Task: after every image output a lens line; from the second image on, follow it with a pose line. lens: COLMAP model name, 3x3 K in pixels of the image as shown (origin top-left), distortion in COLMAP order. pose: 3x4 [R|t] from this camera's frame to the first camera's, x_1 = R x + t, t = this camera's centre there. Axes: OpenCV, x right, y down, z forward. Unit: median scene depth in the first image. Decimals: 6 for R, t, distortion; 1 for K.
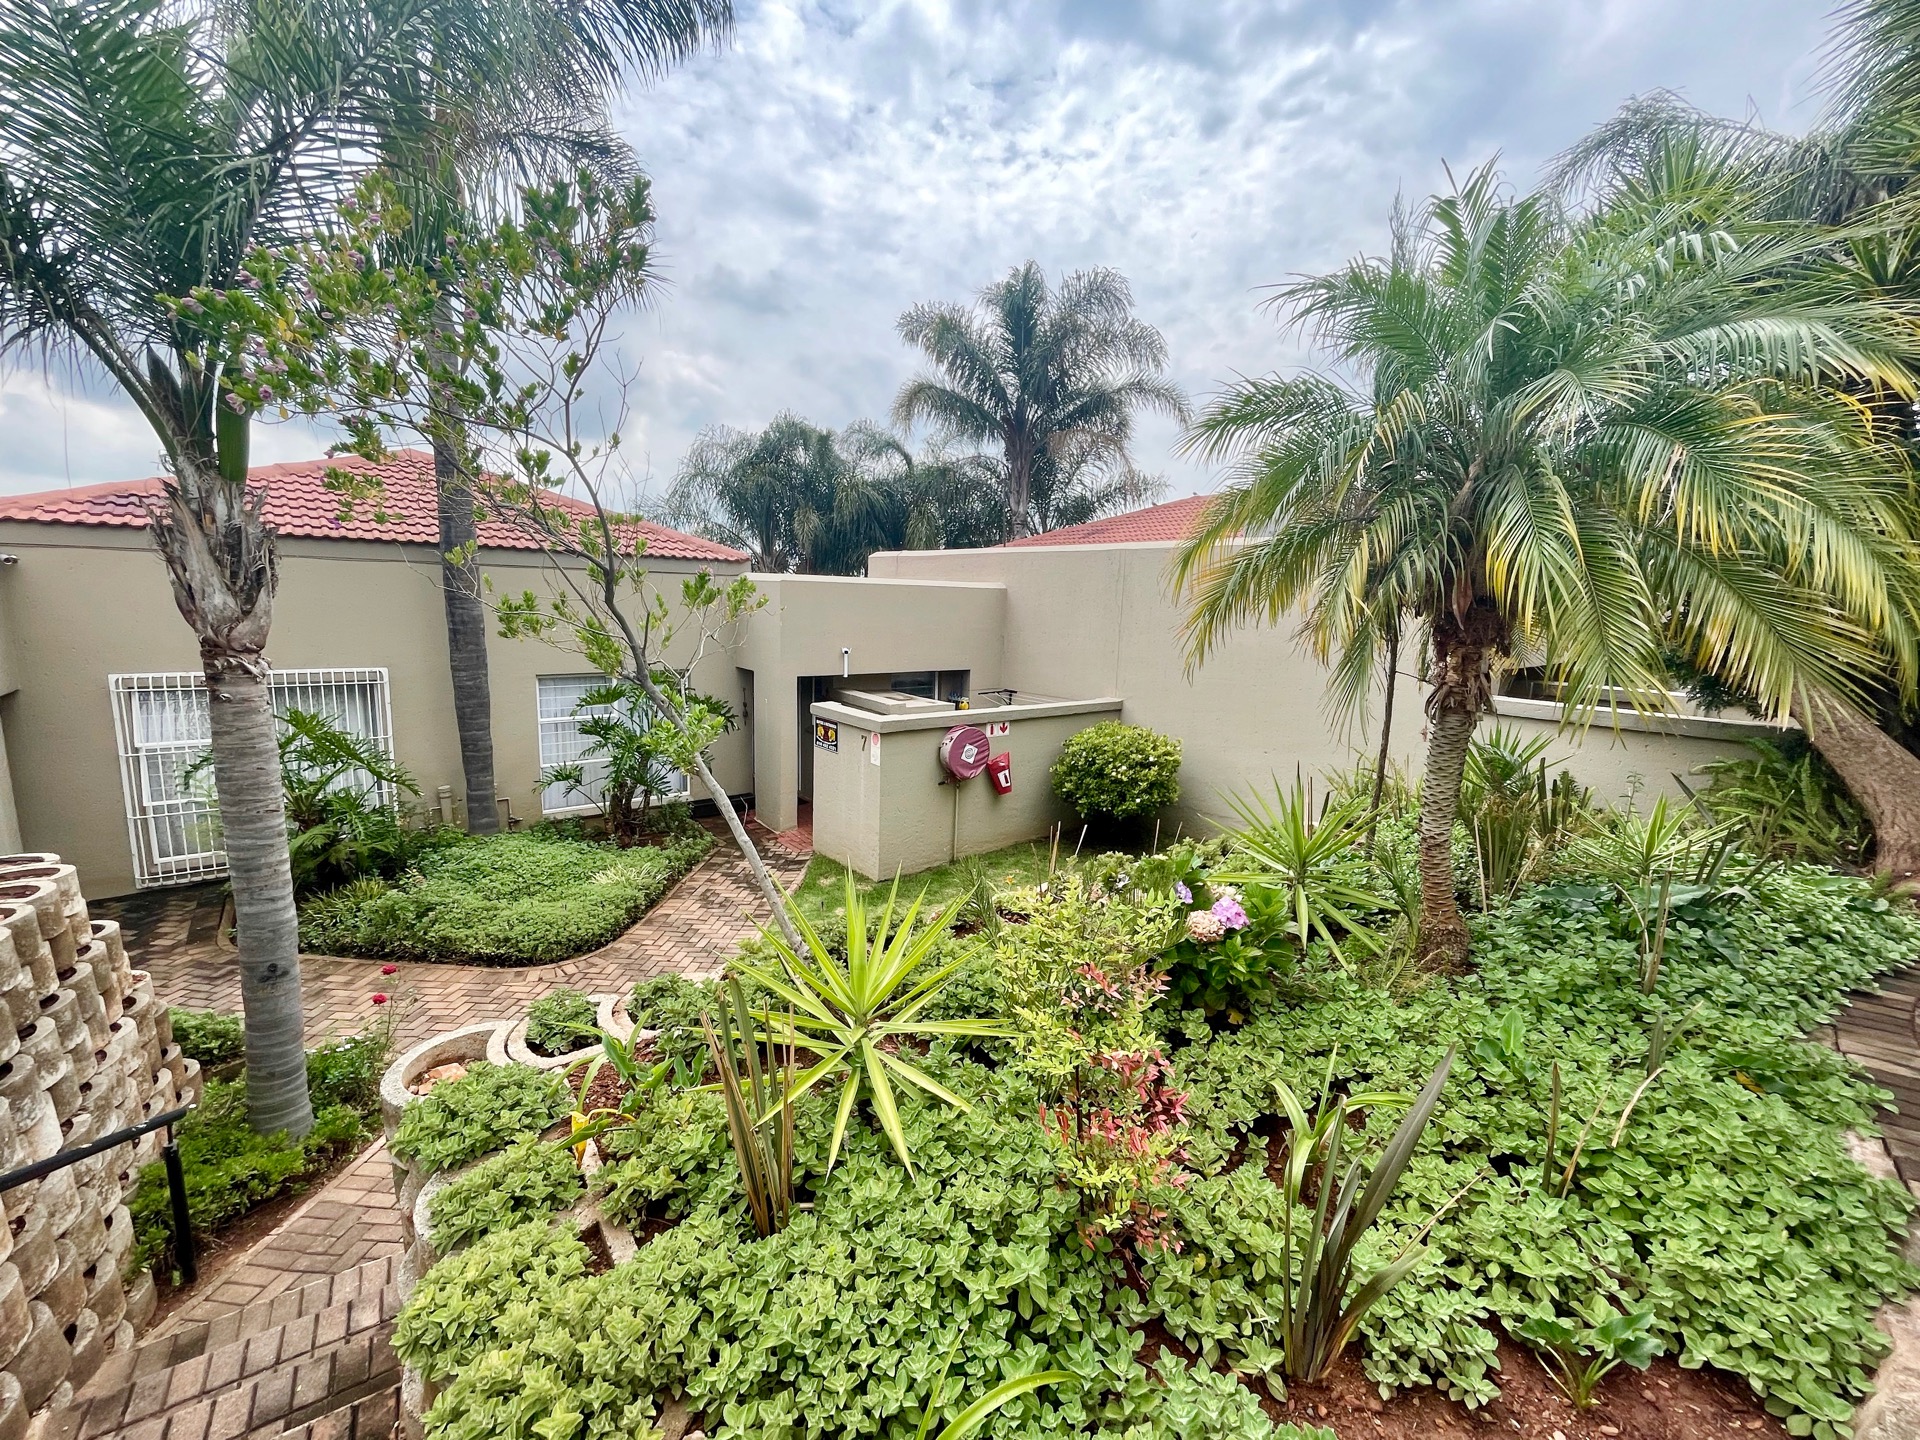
lens RADIAL K [[778.0, 0, 950.6], [0, 778.0, 723.4], [0, 0, 1]] dist [-0.002257, 0.000215]
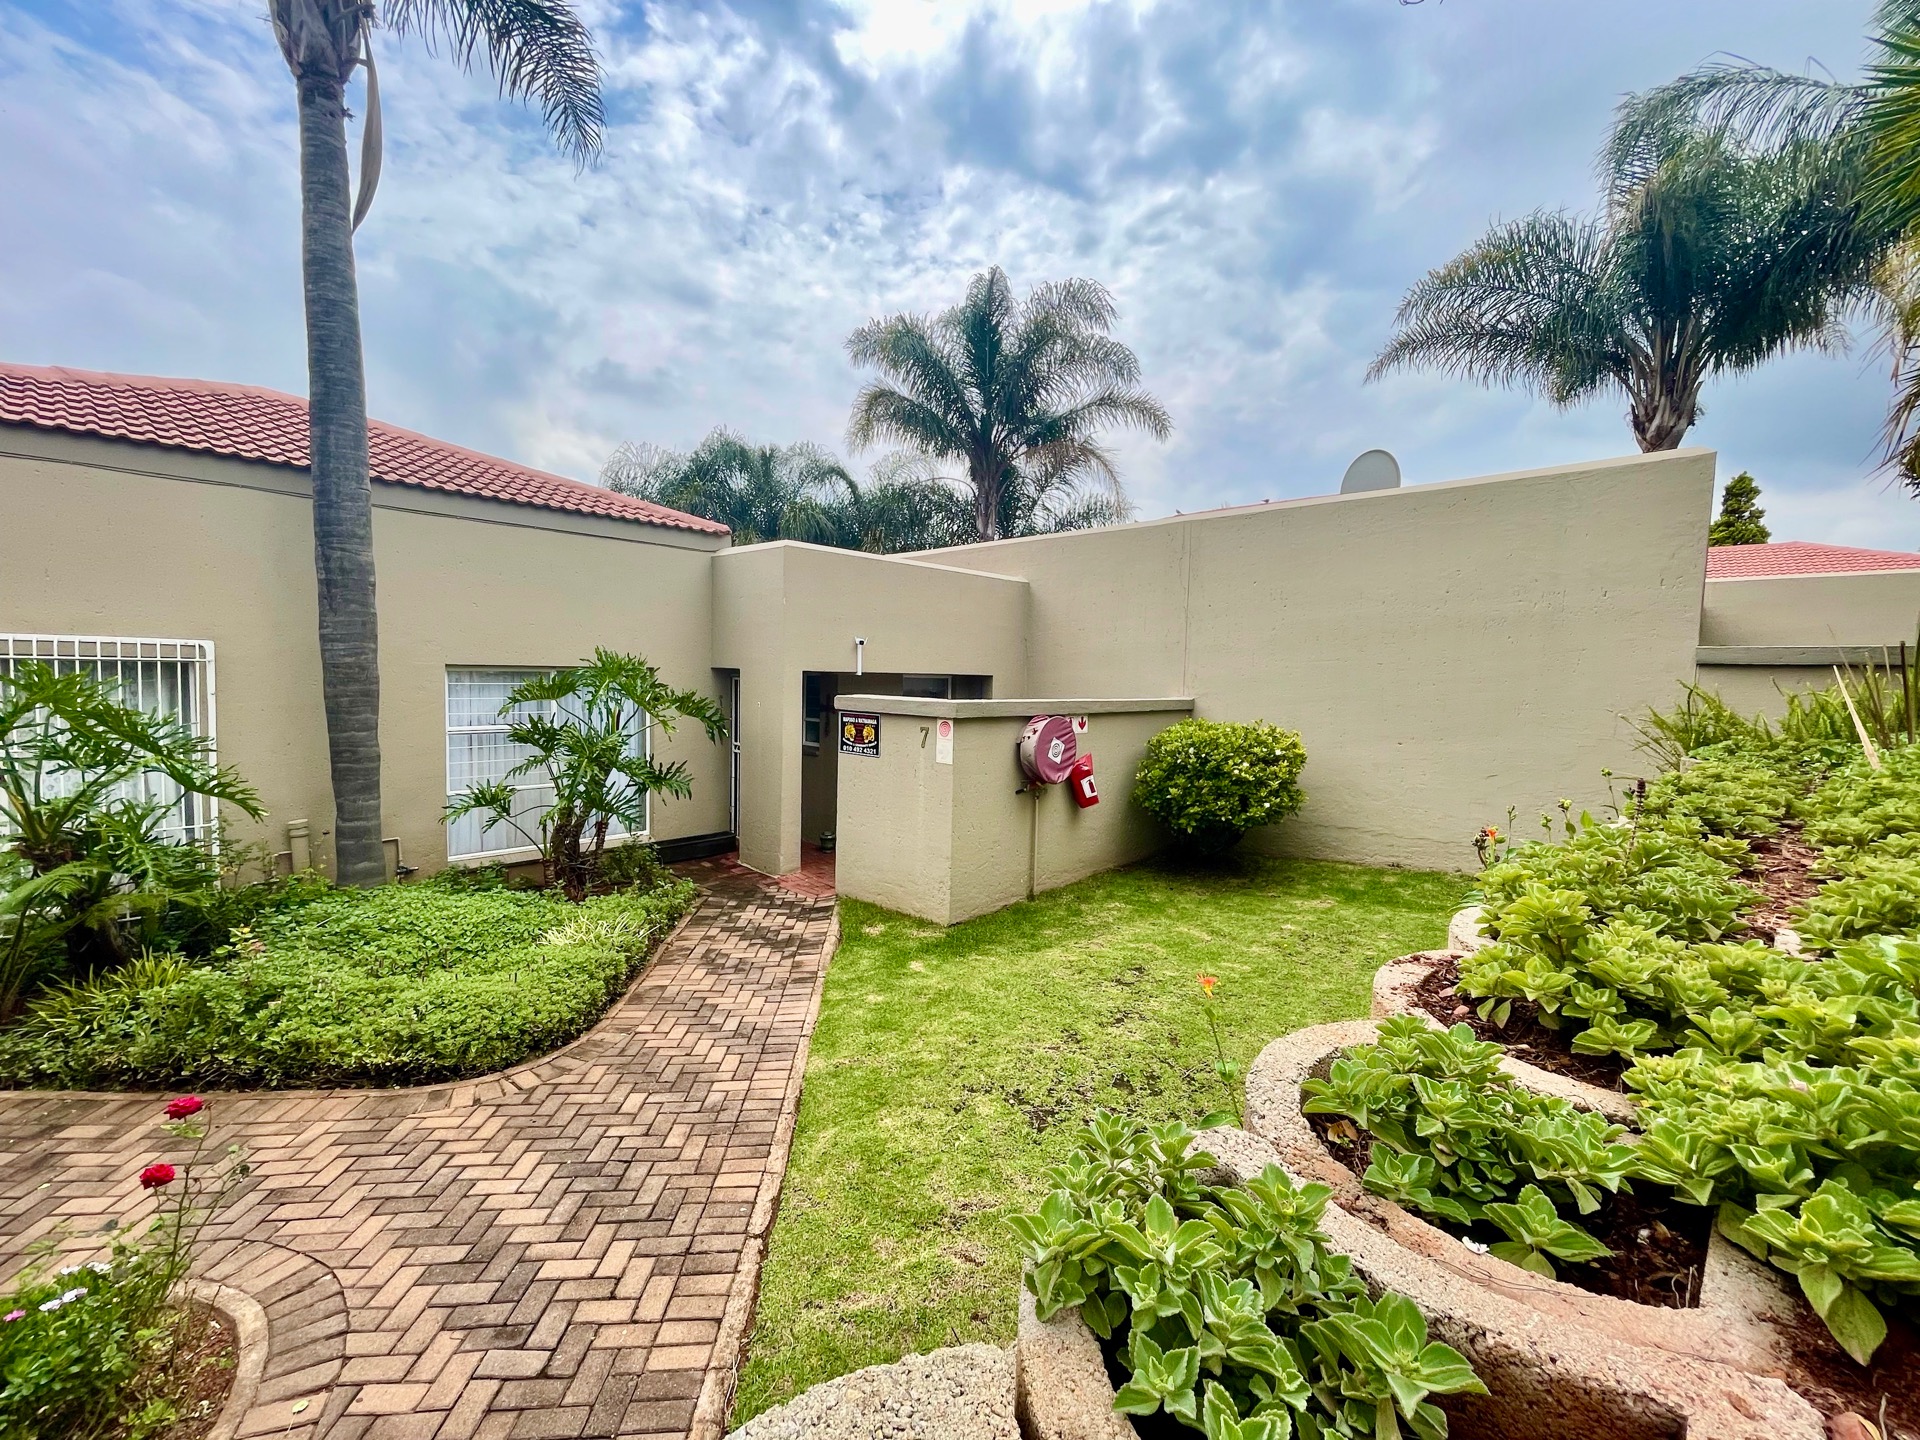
lens RADIAL K [[778.0, 0, 964.4], [0, 778.0, 720.7], [0, 0, 1]] dist [-0.002257, 0.000215]
pose [[0.989451, -0.016114, 0.143968, -0.173727], [0.029995, 0.995046, -0.094779, 0.077899], [-0.141728, 0.098098, 0.985033, 0.243543]]
